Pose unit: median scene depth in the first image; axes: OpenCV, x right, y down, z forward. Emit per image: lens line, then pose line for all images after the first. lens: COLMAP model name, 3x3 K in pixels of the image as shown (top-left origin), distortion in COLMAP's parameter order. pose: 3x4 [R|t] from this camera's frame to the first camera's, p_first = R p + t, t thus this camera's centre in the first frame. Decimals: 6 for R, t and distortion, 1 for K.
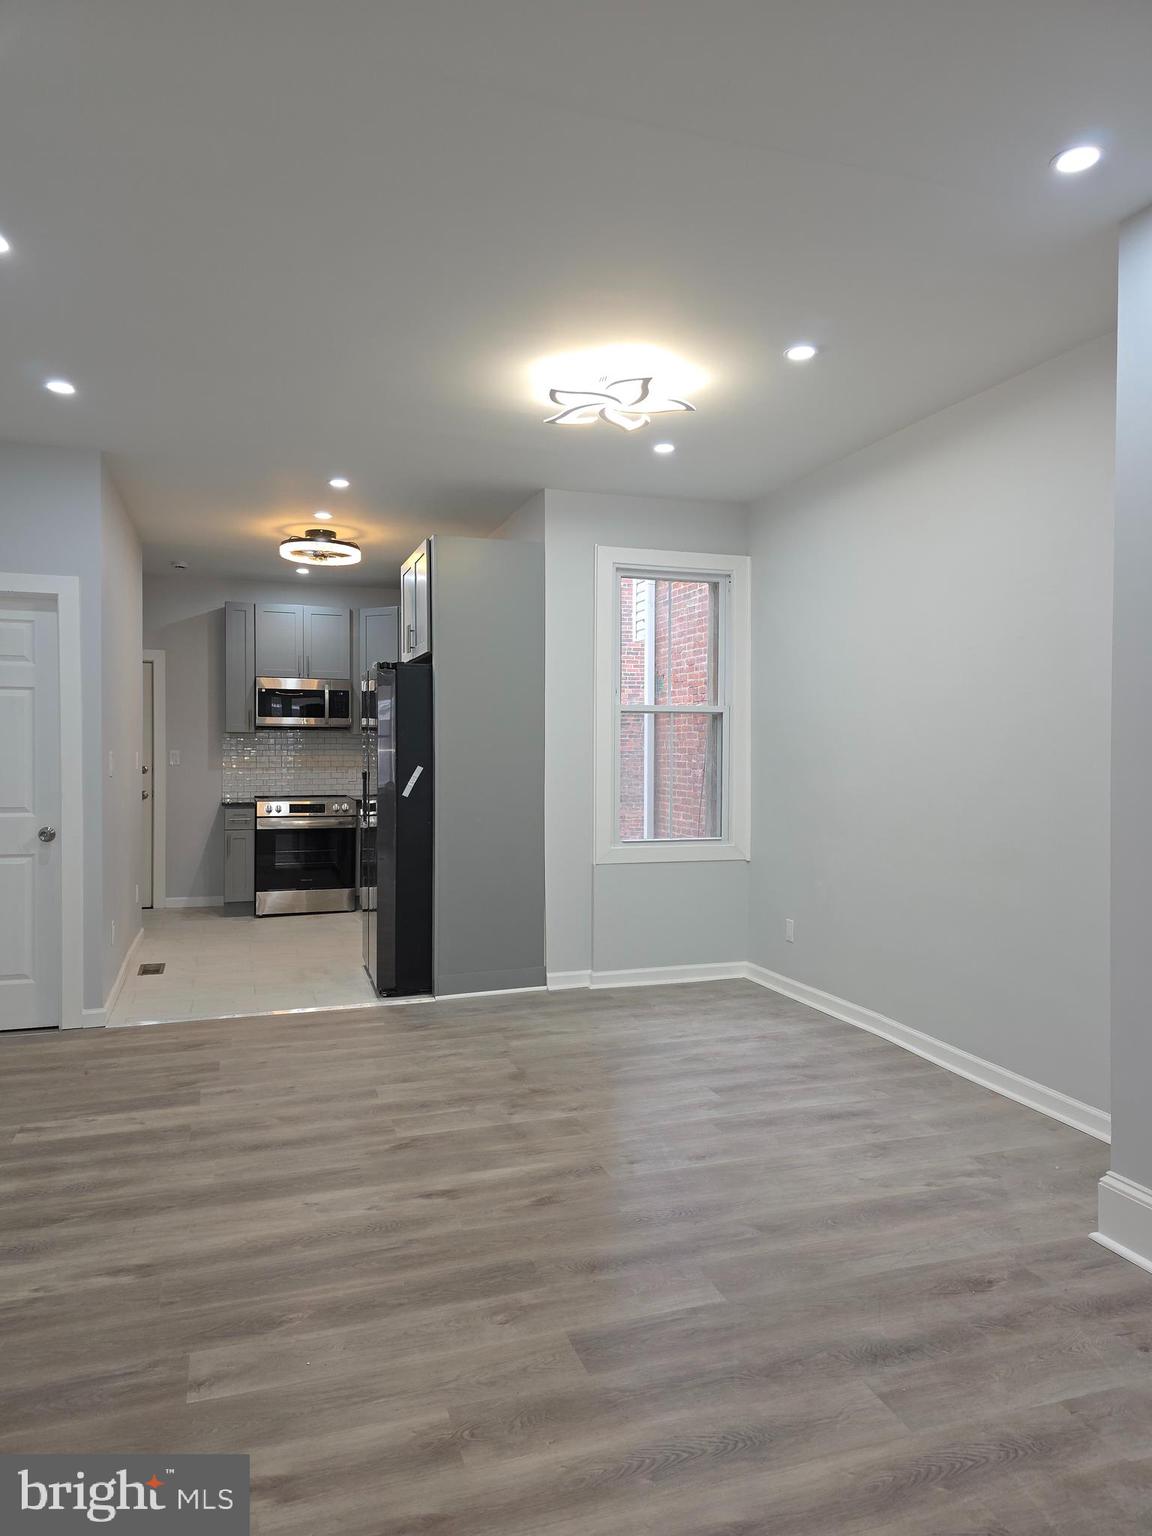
lens RADIAL K [[1016.8, 0, 576.0], [0, 1016.8, 768.0], [0, 0, 1]] dist [0.047810, -0.032527]
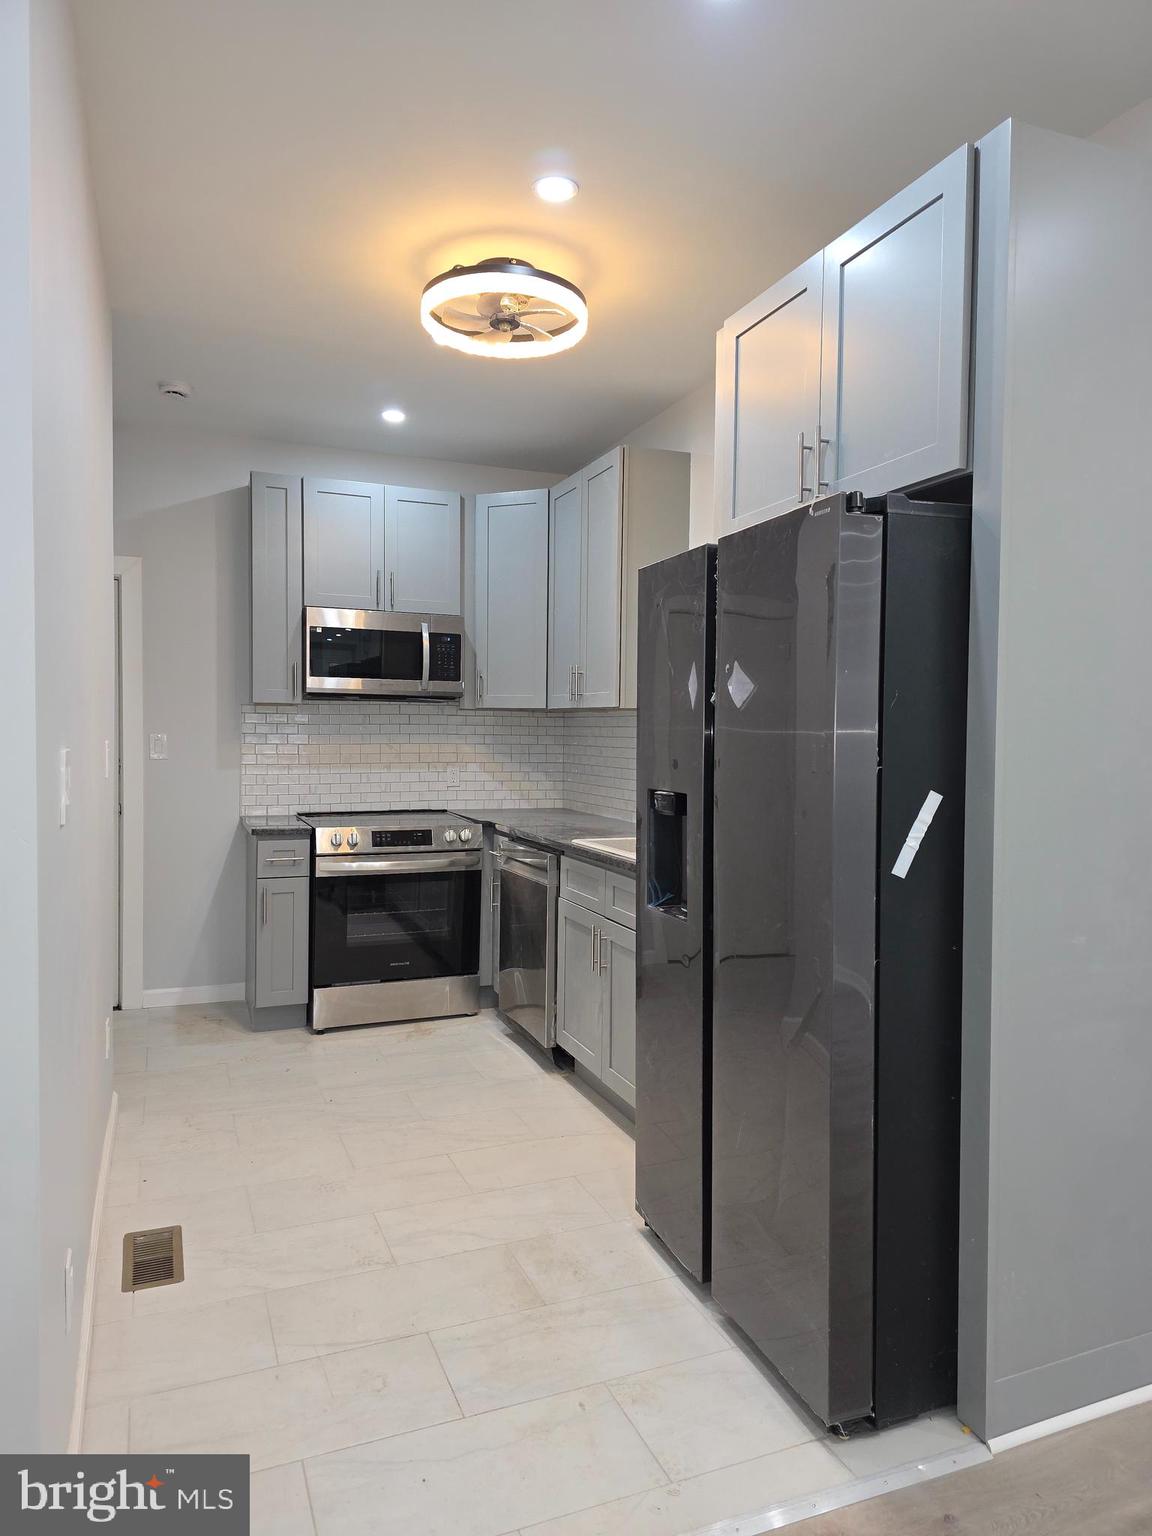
lens RADIAL K [[1016.8, 0, 576.0], [0, 1016.8, 768.0], [0, 0, 1]] dist [0.047810, -0.032527]
pose [[0.998330, 0.001898, 0.057739, -0.195765], [-0.003010, 0.999812, 0.019169, -0.010422], [-0.057692, -0.019311, 0.998148, 0.421510]]
